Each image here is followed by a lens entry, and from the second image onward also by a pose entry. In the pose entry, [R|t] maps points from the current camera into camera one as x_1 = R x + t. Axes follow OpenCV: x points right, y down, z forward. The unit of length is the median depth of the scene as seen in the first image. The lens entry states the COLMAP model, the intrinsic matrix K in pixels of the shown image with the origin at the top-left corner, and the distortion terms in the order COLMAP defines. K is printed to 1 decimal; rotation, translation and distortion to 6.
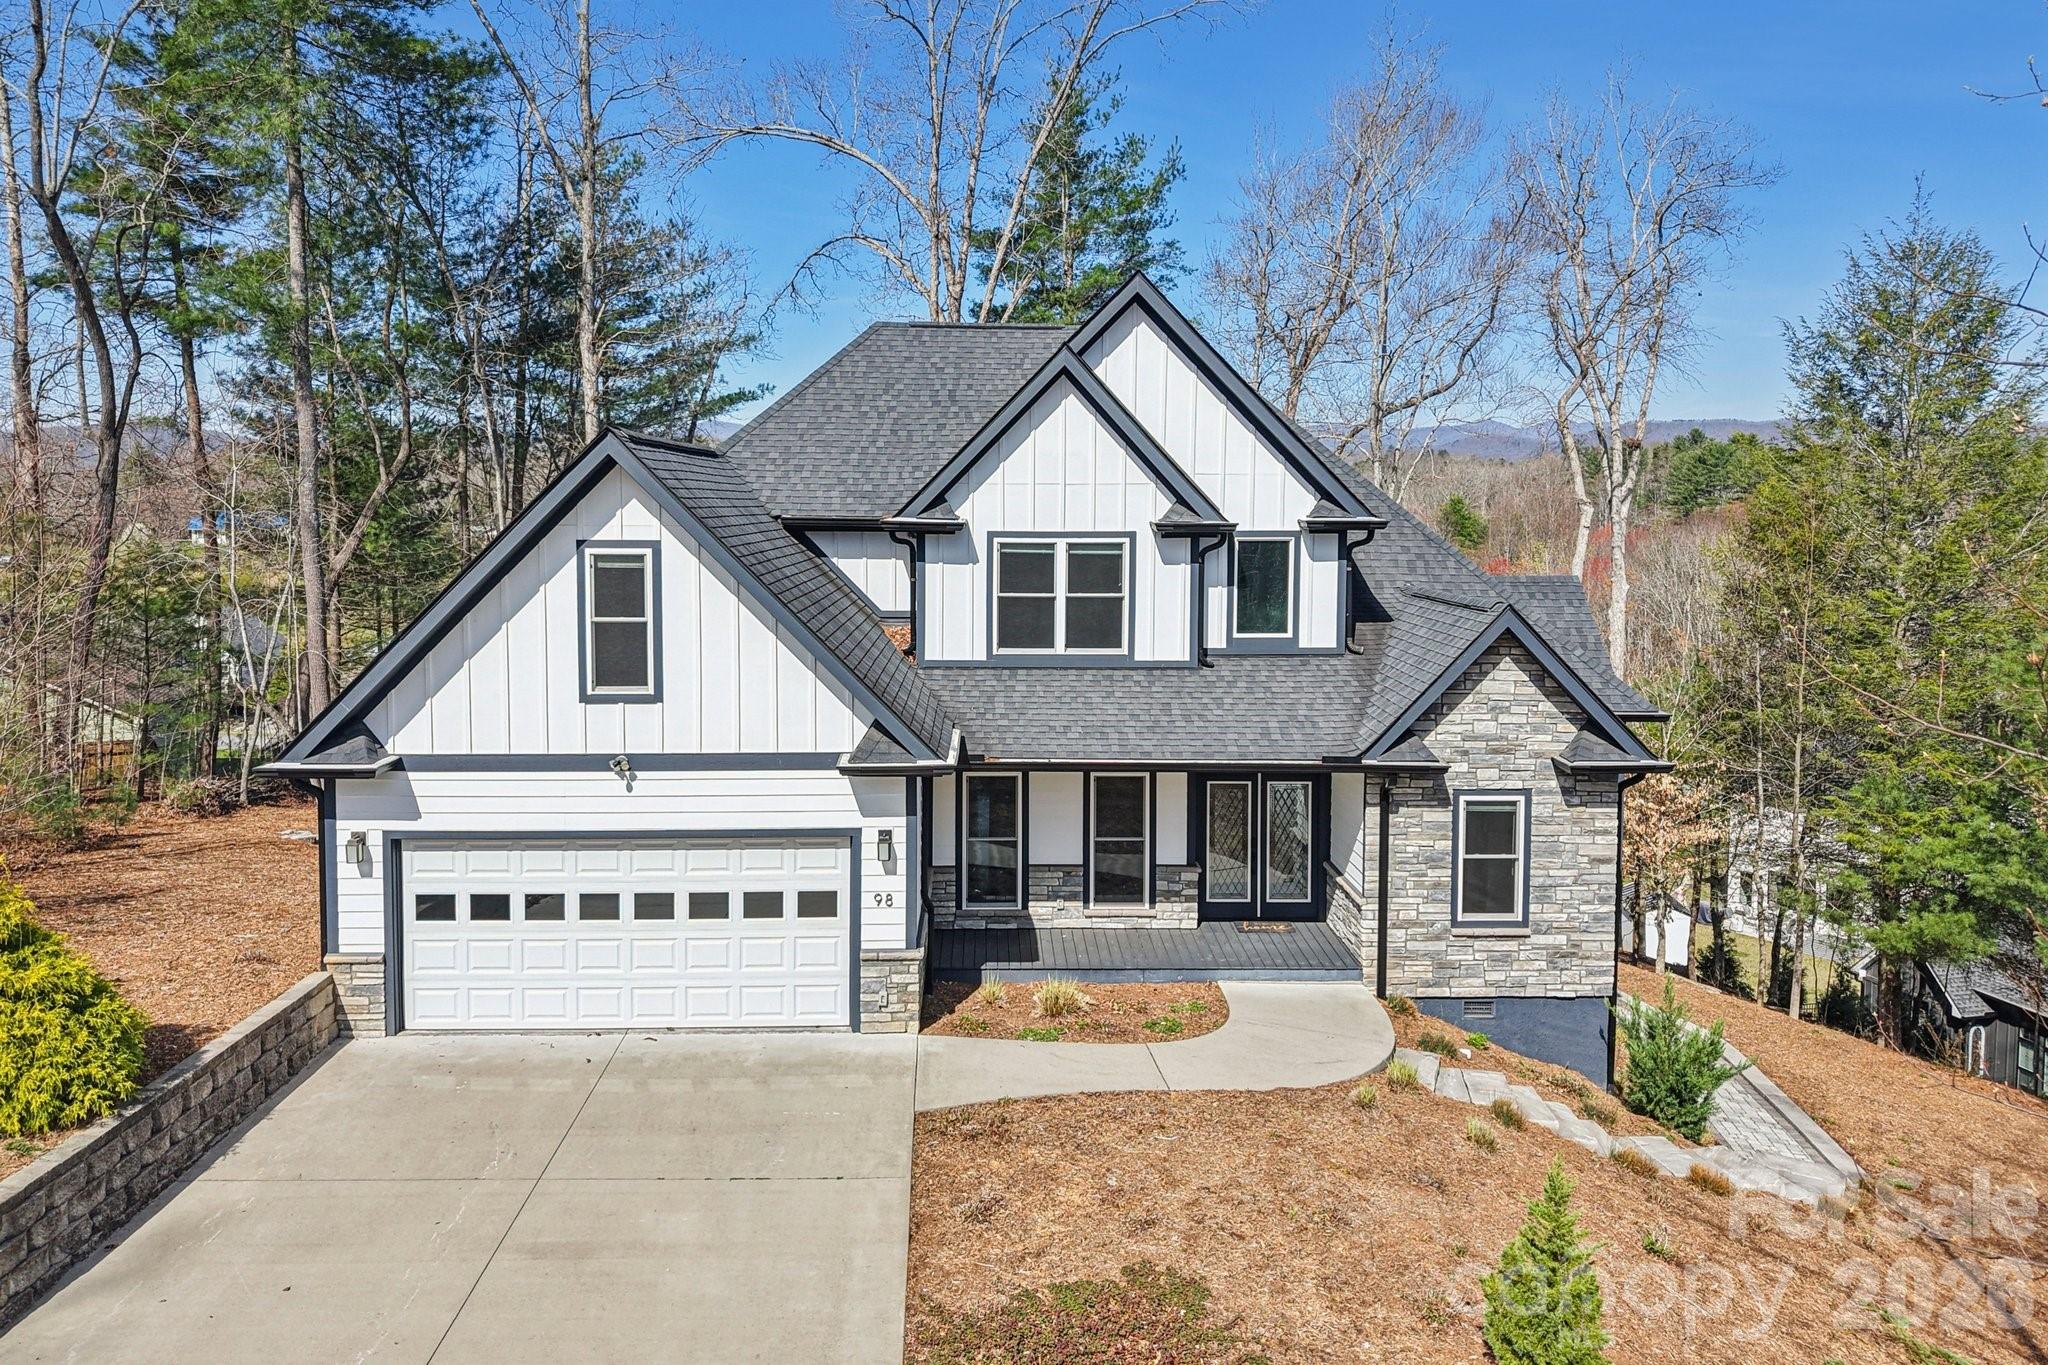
lens RADIAL K [[1401.5, 0, 1033.6], [0, 1401.5, 582.4], [0, 0, 1]] dist [-0.003439, 0.007747]
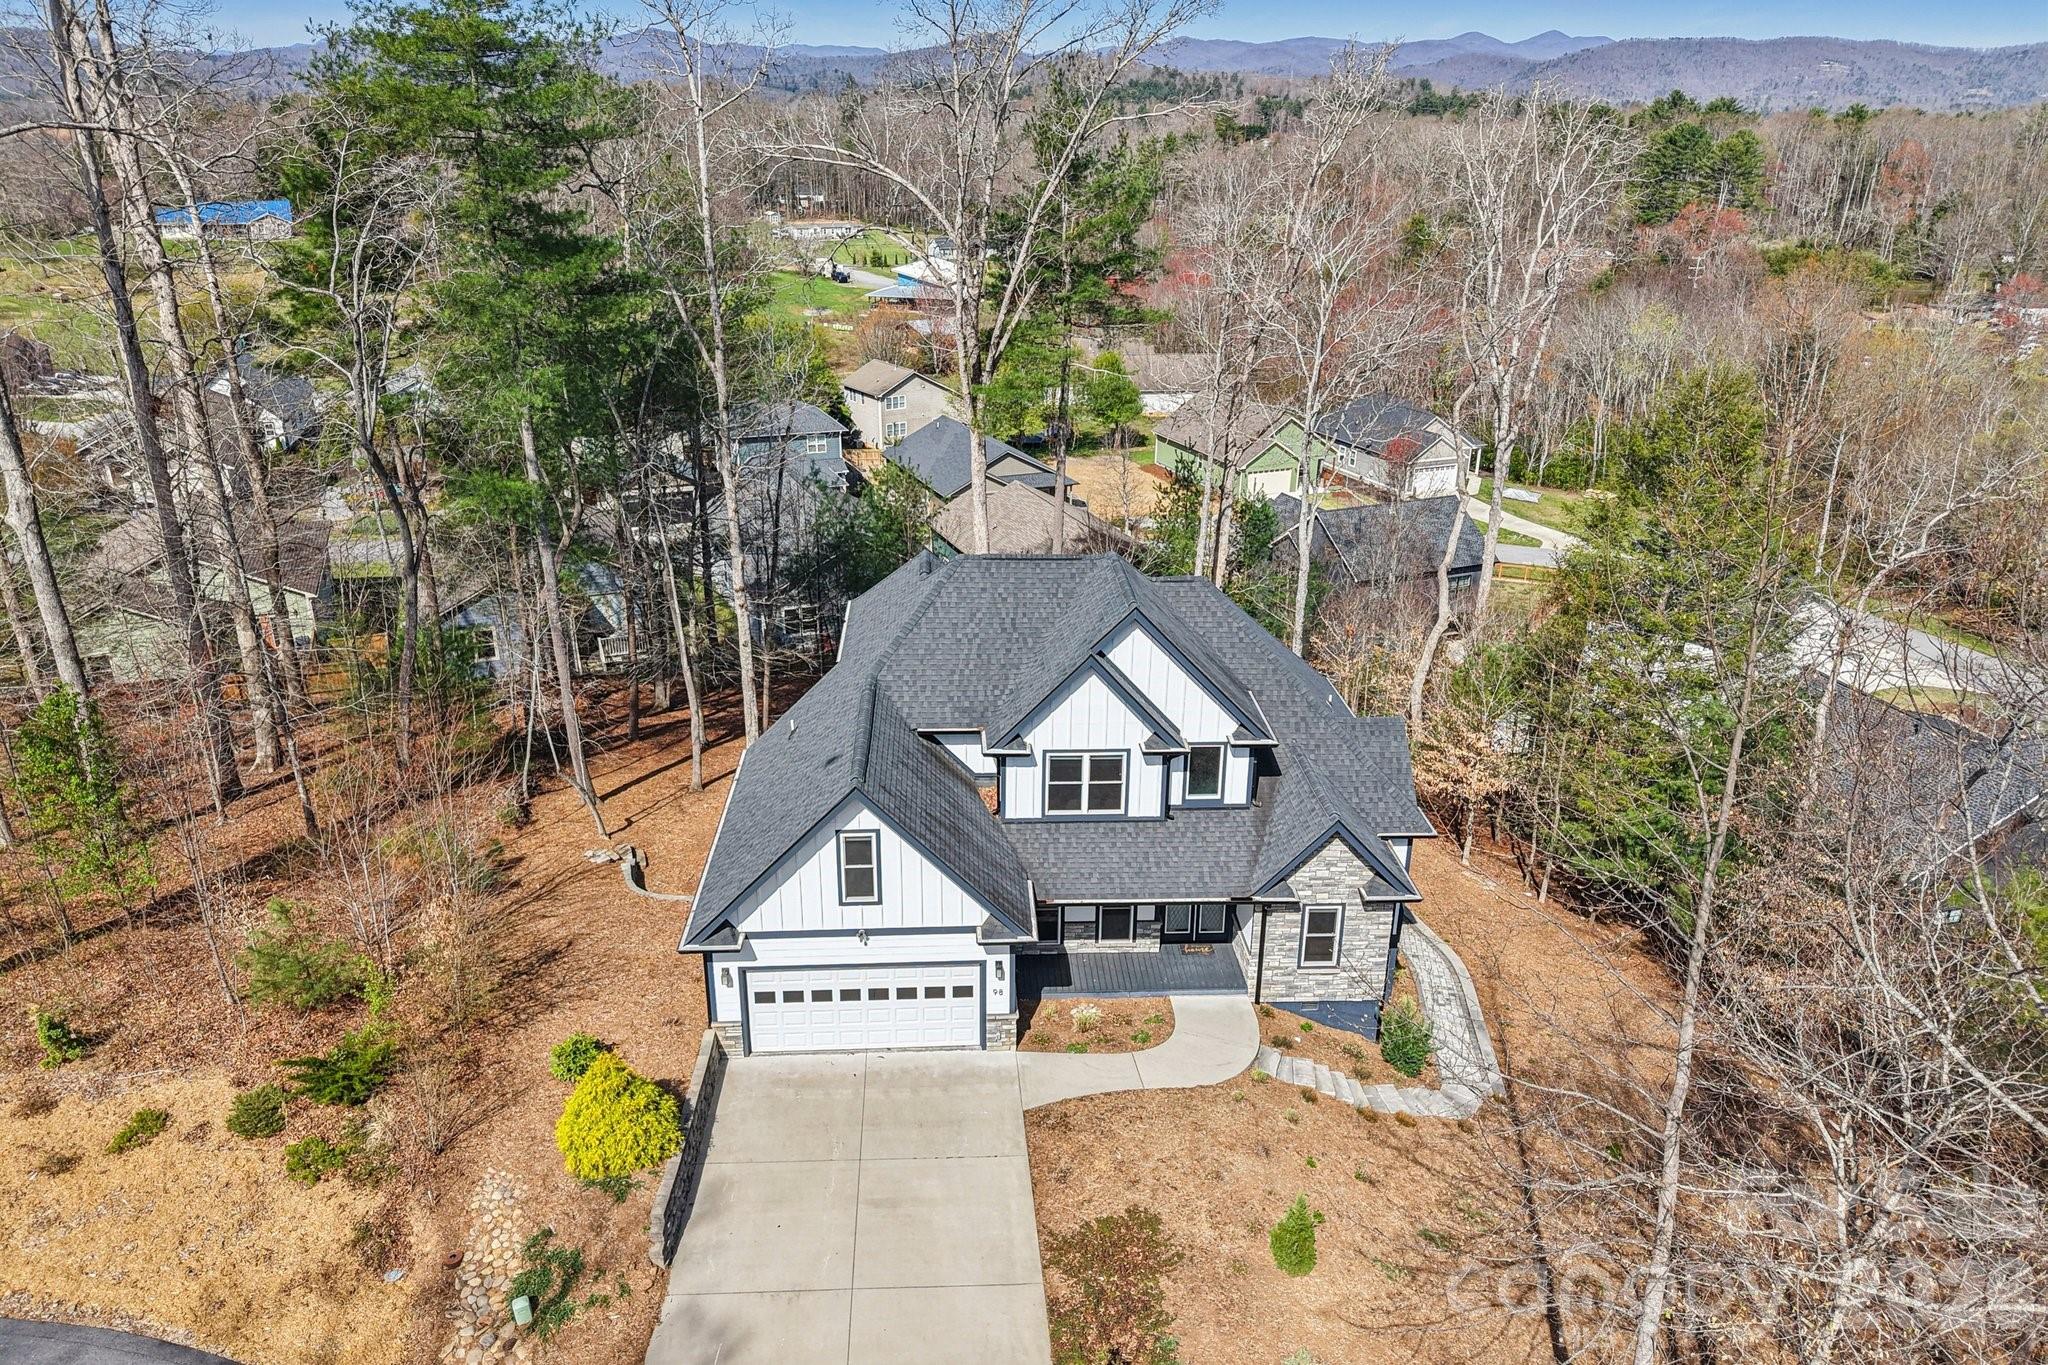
lens RADIAL K [[1382.8, 0, 1035.2], [0, 1382.8, 648.4], [0, 0, 1]] dist [0.014722, -0.006413]
pose [[0.999590, -0.004484, 0.028276, -0.095353], [-0.004494, 0.950844, 0.309639, -0.717364], [-0.028274, -0.309639, 0.950434, -0.587937]]
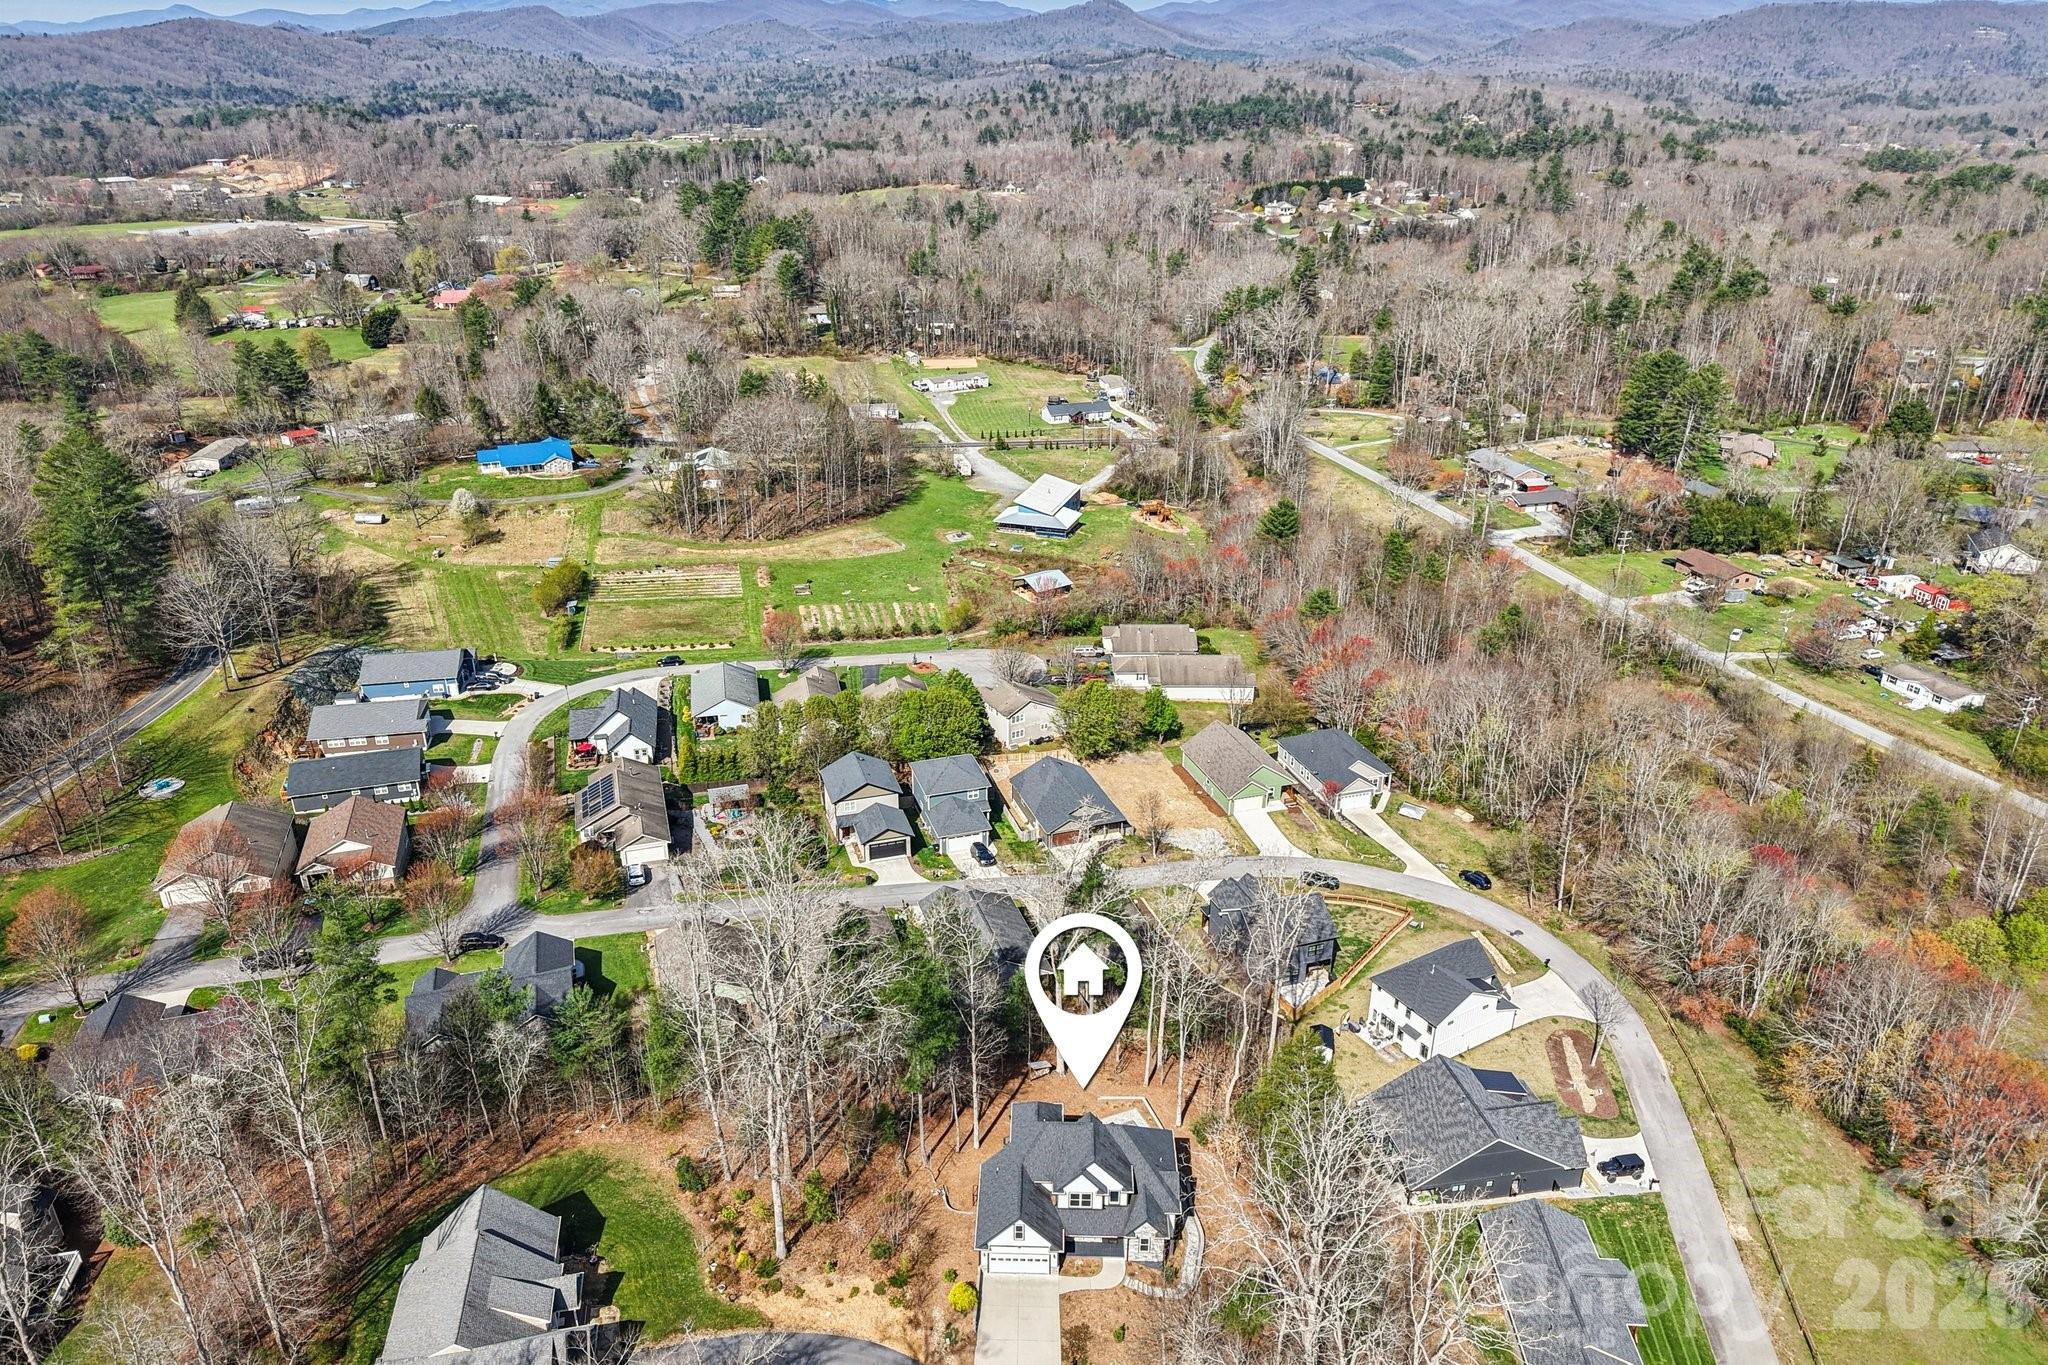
lens RADIAL K [[1443.5, 0, 1024.0], [0, 1443.5, 682.5], [0, 0, 1]] dist [0.010178, -0.000468]
pose [[0.998311, 0.021522, -0.053967, 0.070514], [0.001632, 0.918105, 0.396335, -4.925303], [0.058077, -0.395753, 0.916519, -4.213375]]
